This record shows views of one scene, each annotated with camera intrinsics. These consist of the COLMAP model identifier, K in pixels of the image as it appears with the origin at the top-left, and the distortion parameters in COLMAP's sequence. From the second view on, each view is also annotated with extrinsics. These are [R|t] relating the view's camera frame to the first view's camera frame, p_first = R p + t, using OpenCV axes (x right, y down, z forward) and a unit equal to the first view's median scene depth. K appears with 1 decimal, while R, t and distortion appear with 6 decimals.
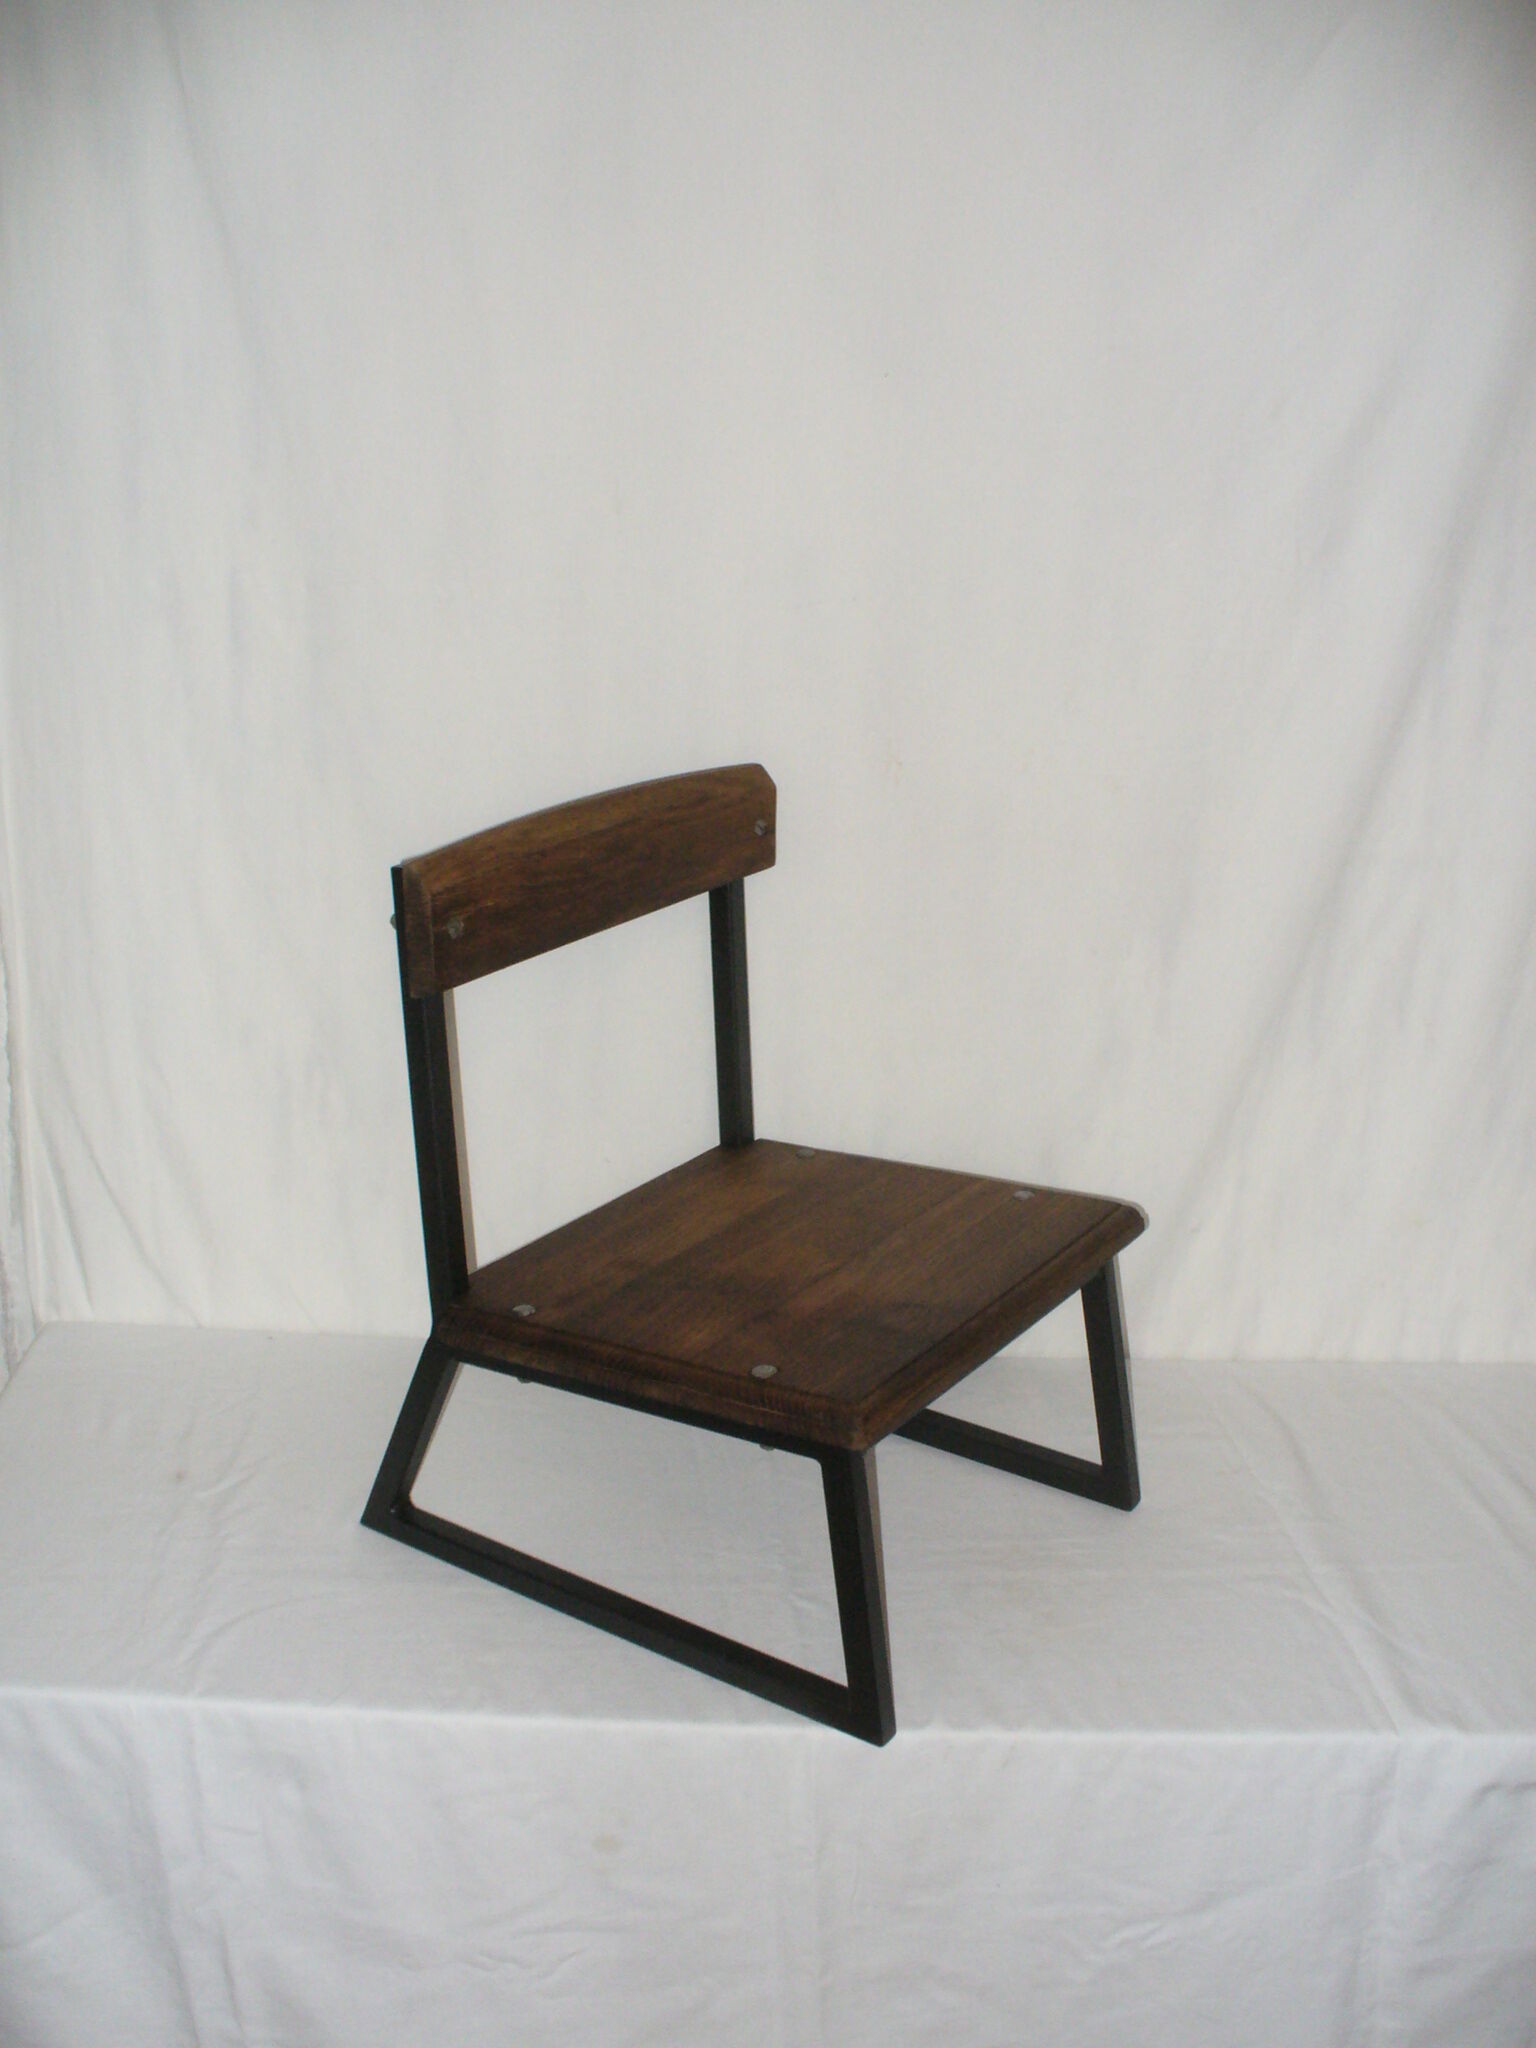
lens RADIAL K [[2396.8, 0, 816.0], [0, 2396.8, 1060.9], [0, 0, 1]] dist [-0.118147, 0.000000]
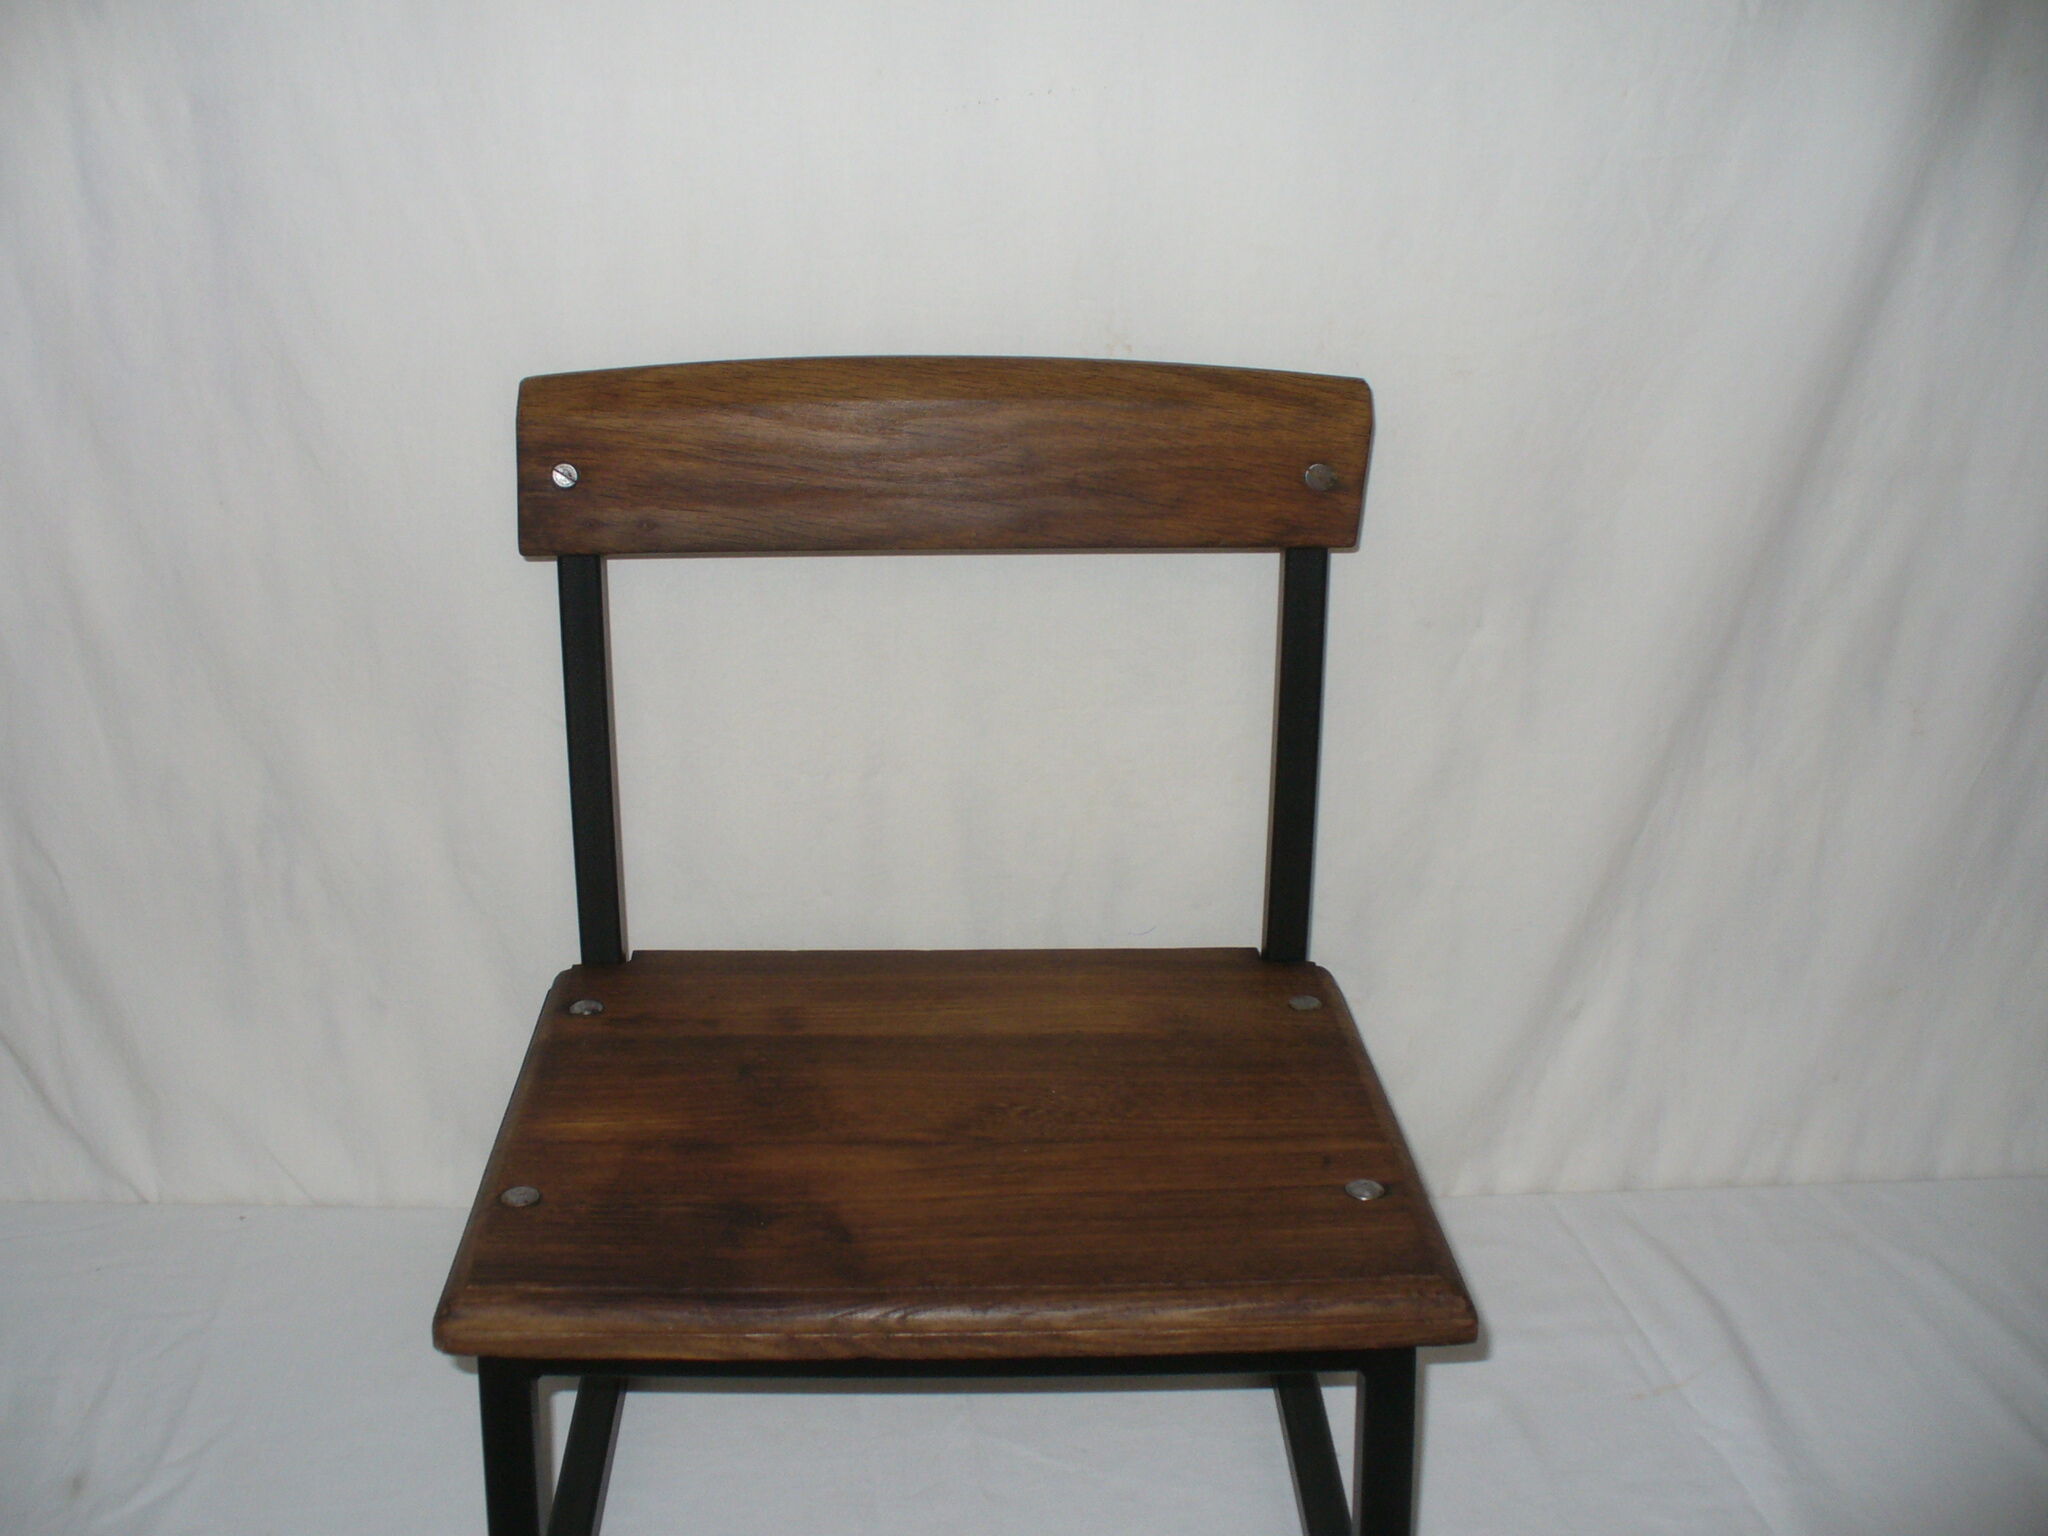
lens RADIAL K [[2396.8, 0, 1002.4], [0, 2396.8, 807.4], [0, 0, 1]] dist [-0.118147, 0.000000]
pose [[0.999320, -0.036811, 0.002070, -0.005906], [0.036543, 0.996368, 0.076912, -0.056679], [-0.004894, -0.076785, 0.997036, 0.383669]]
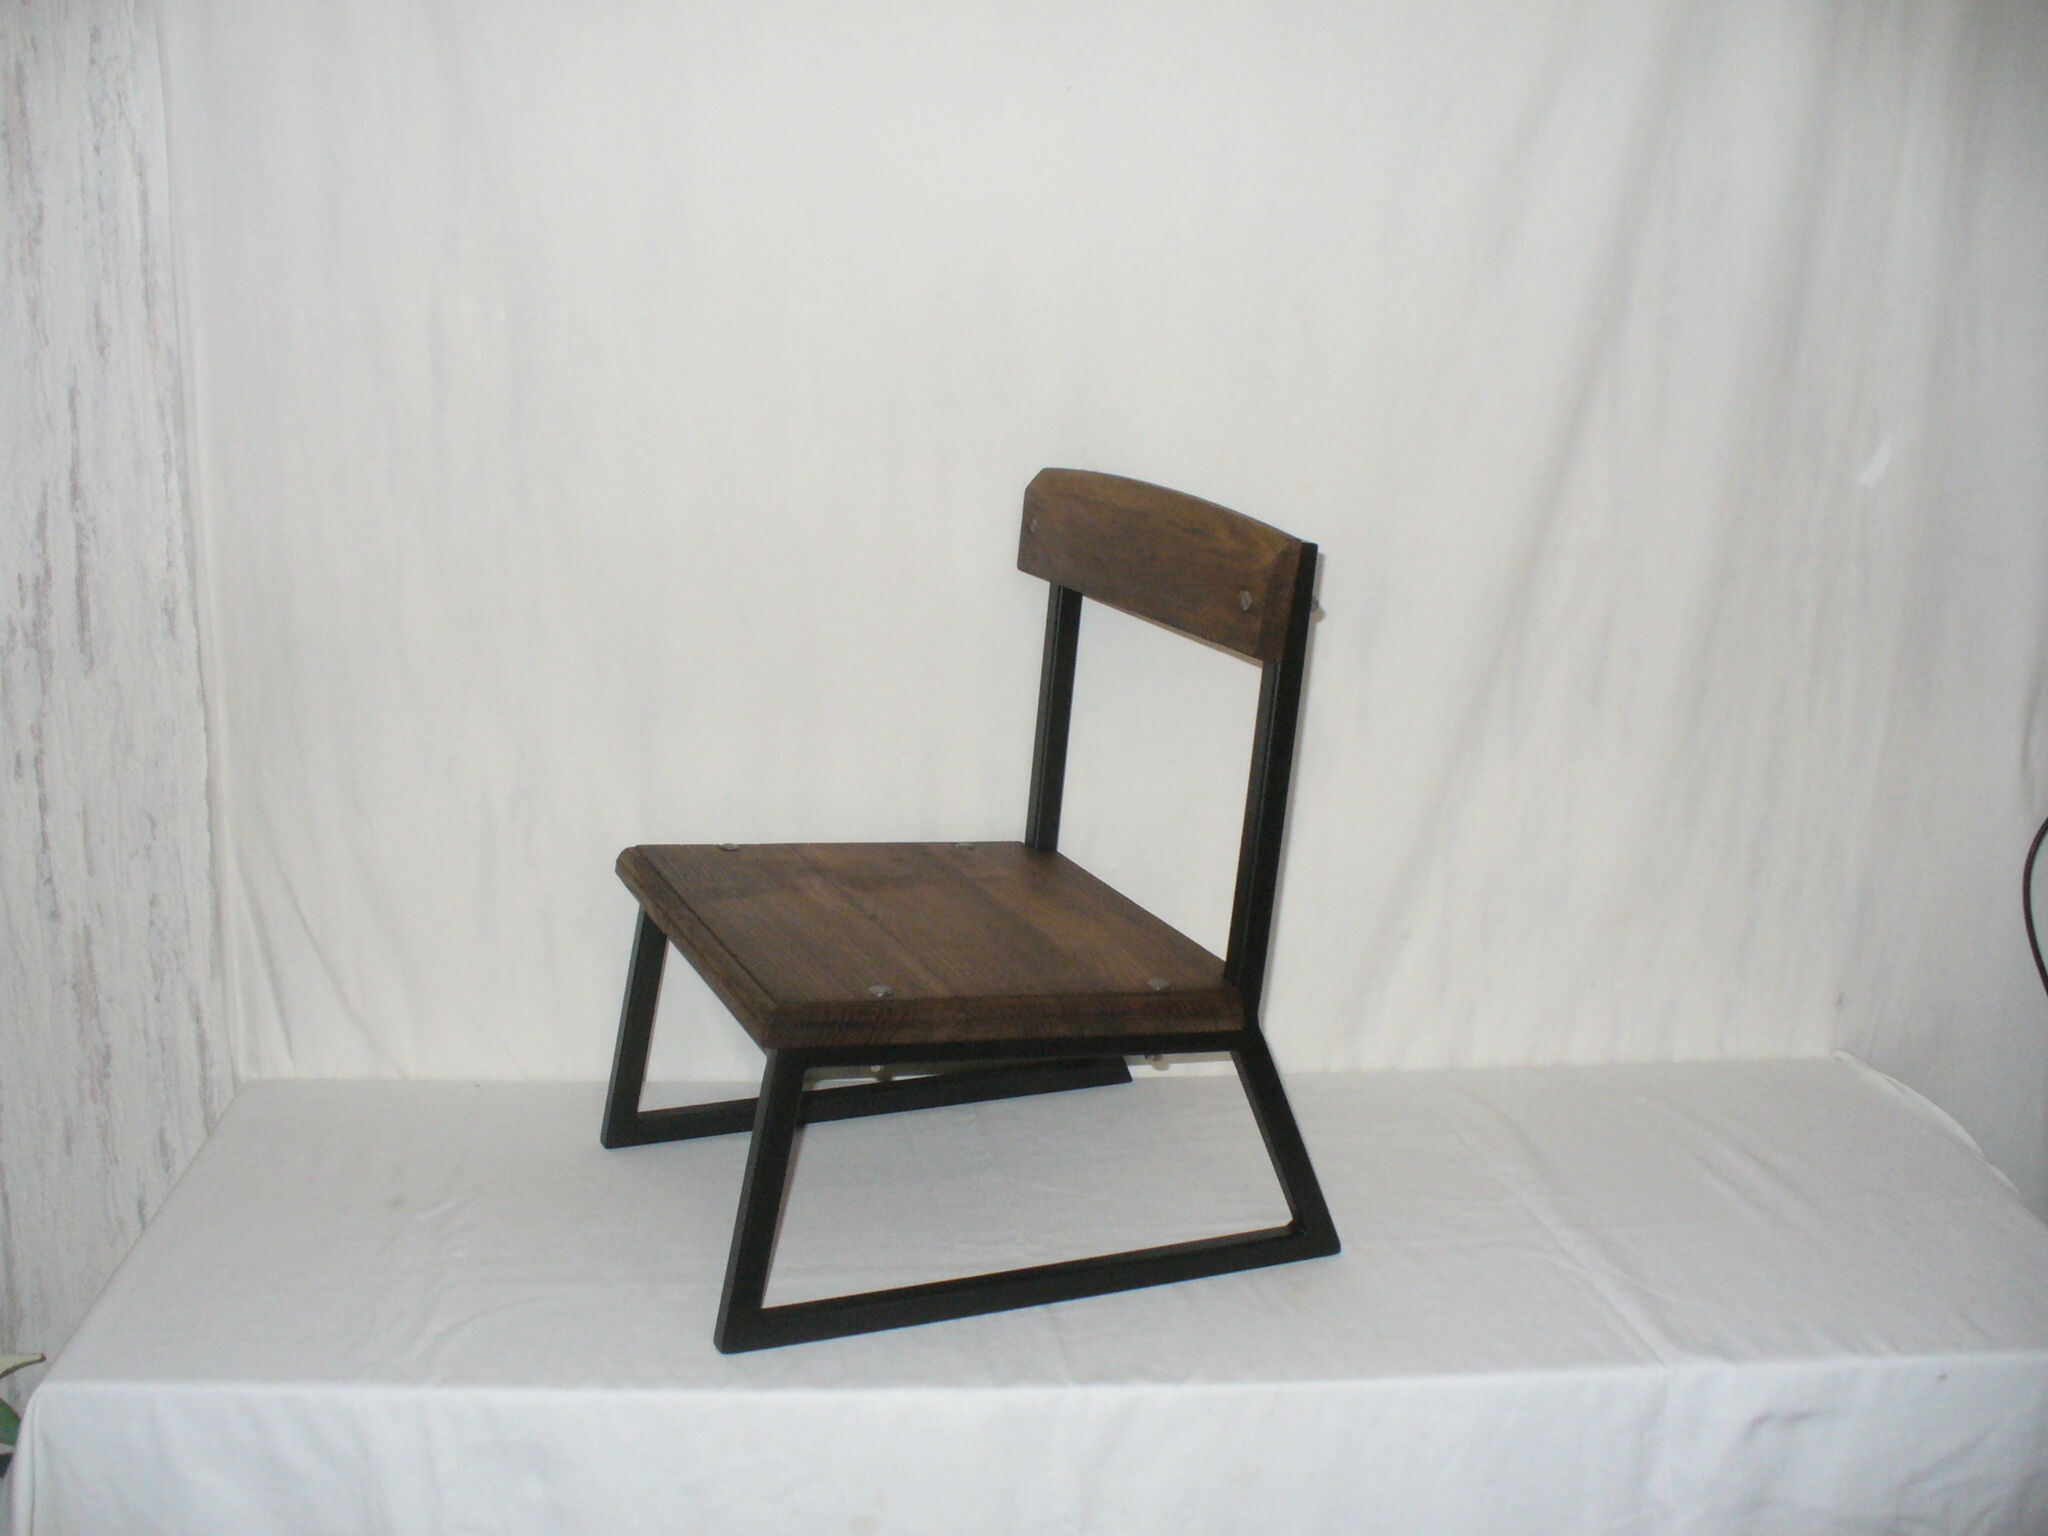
lens RADIAL K [[2396.8, 0, 1010.6], [0, 2396.8, 766.4], [0, 0, 1]] dist [-0.118147, 0.000000]
pose [[0.998608, -0.040677, 0.033572, -0.044068], [0.043987, 0.993543, -0.104583, 0.116635], [-0.029101, 0.105915, 0.993949, 0.004115]]
